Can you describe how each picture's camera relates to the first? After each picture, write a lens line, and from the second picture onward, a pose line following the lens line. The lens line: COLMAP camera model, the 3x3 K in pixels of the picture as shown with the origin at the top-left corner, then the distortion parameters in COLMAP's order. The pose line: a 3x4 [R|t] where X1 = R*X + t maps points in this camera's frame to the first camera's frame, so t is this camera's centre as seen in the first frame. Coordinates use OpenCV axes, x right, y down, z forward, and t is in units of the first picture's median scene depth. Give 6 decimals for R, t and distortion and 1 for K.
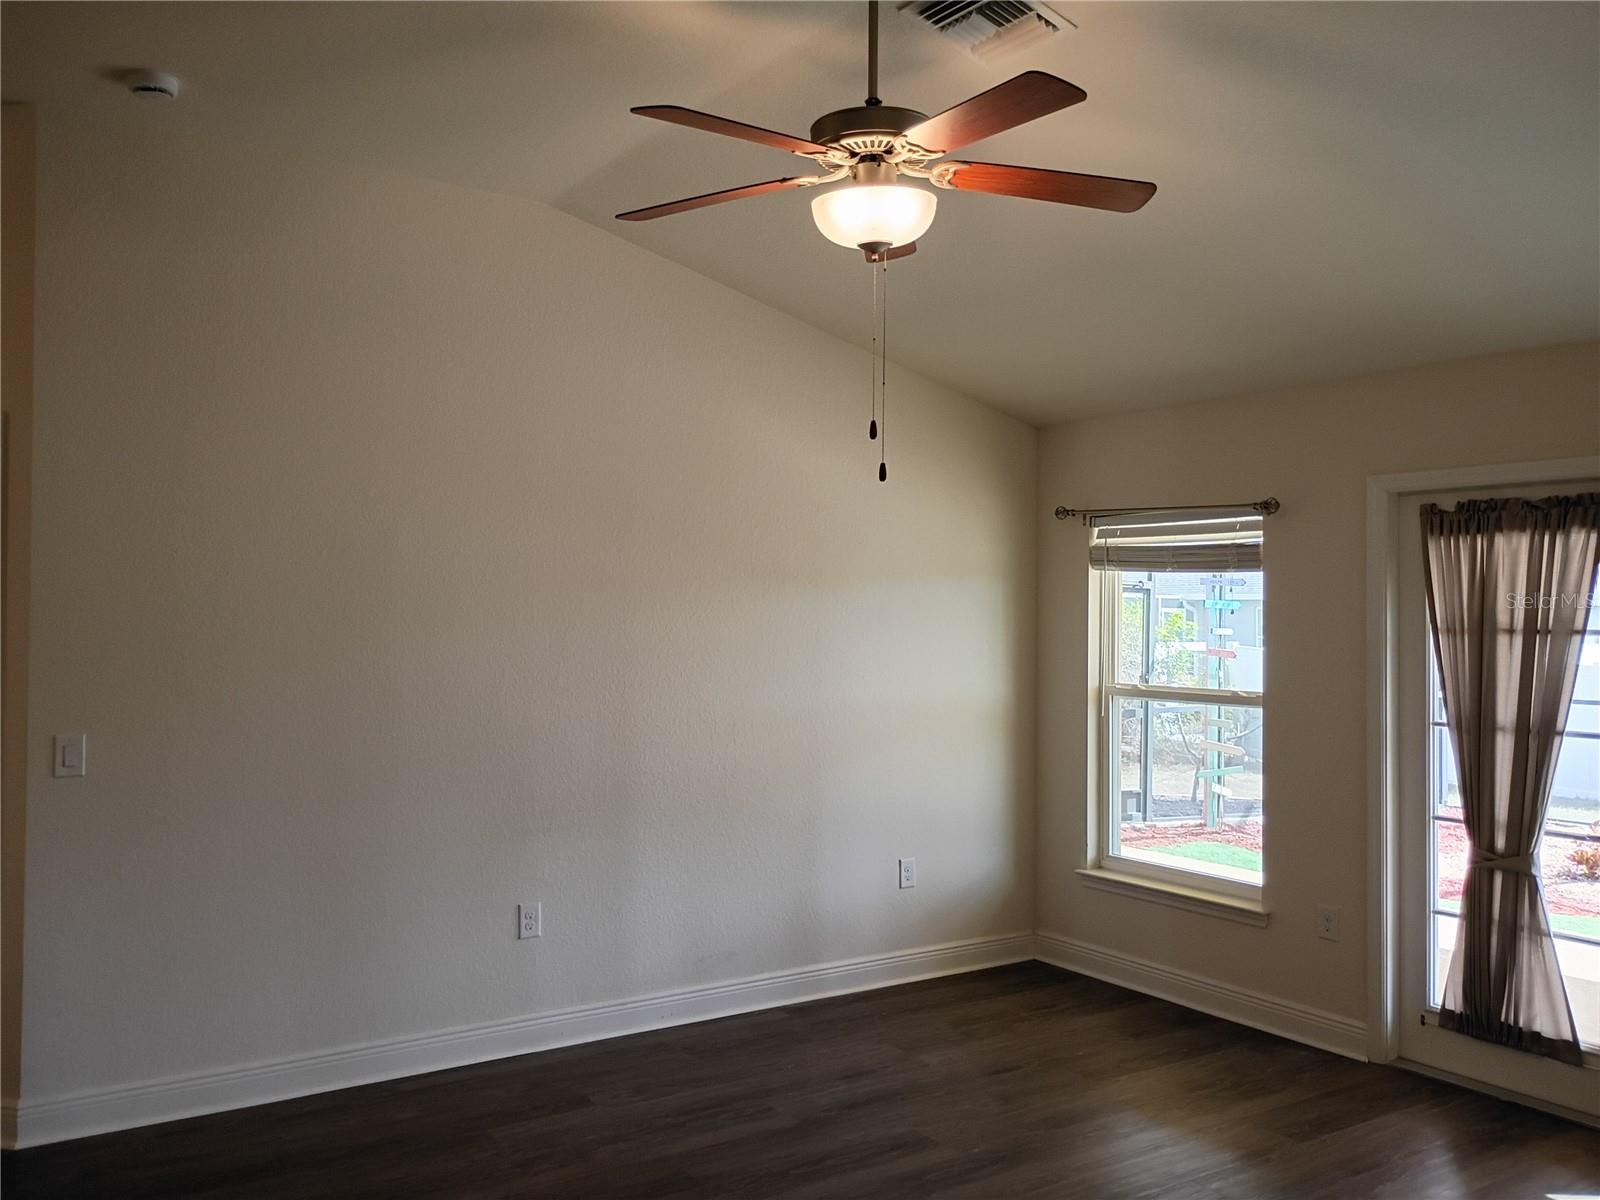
lens RADIAL K [[1319.7, 0, 791.8], [0, 1319.7, 595.3], [0, 0, 1]] dist [0.003181, -0.017314]
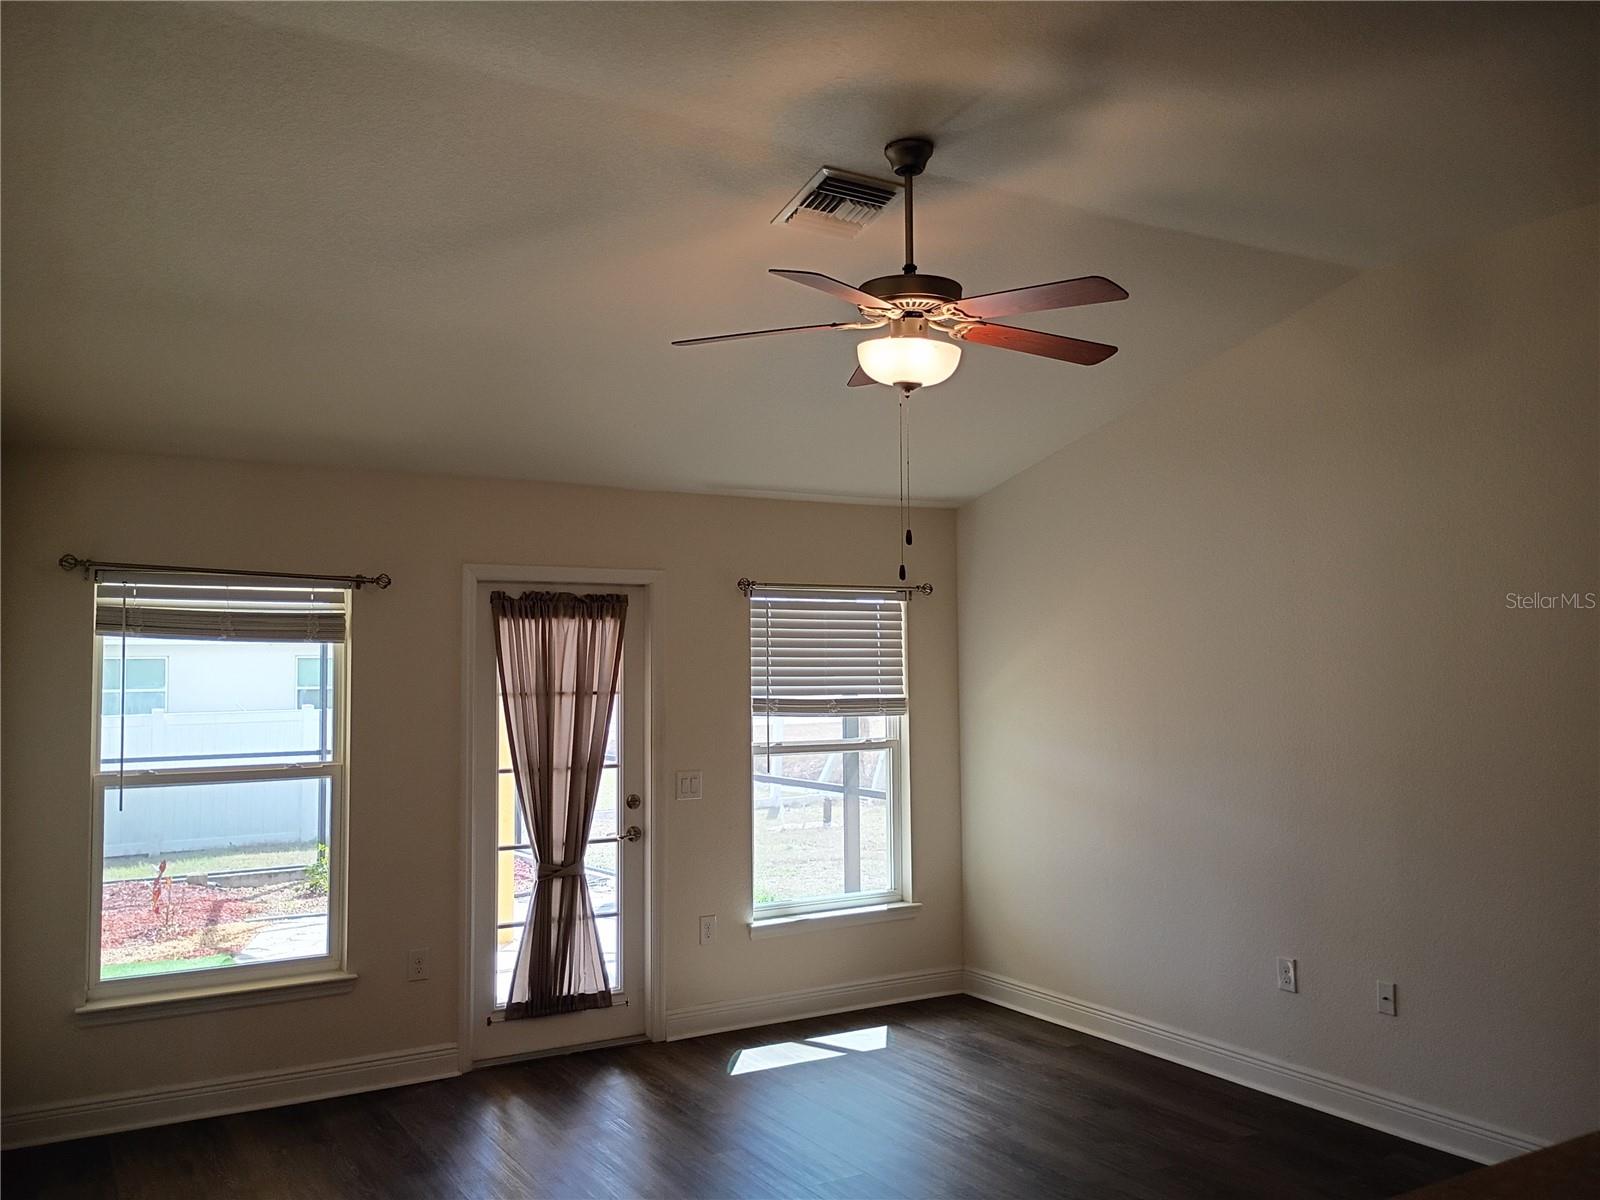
lens RADIAL K [[1319.7, 0, 791.8], [0, 1319.7, 595.3], [0, 0, 1]] dist [0.003181, -0.017314]
pose [[0.054832, 0.045712, 0.997449, -0.733612], [-0.006417, 0.998947, -0.045428, -0.011978], [-0.998475, -0.003910, 0.055068, 0.674510]]
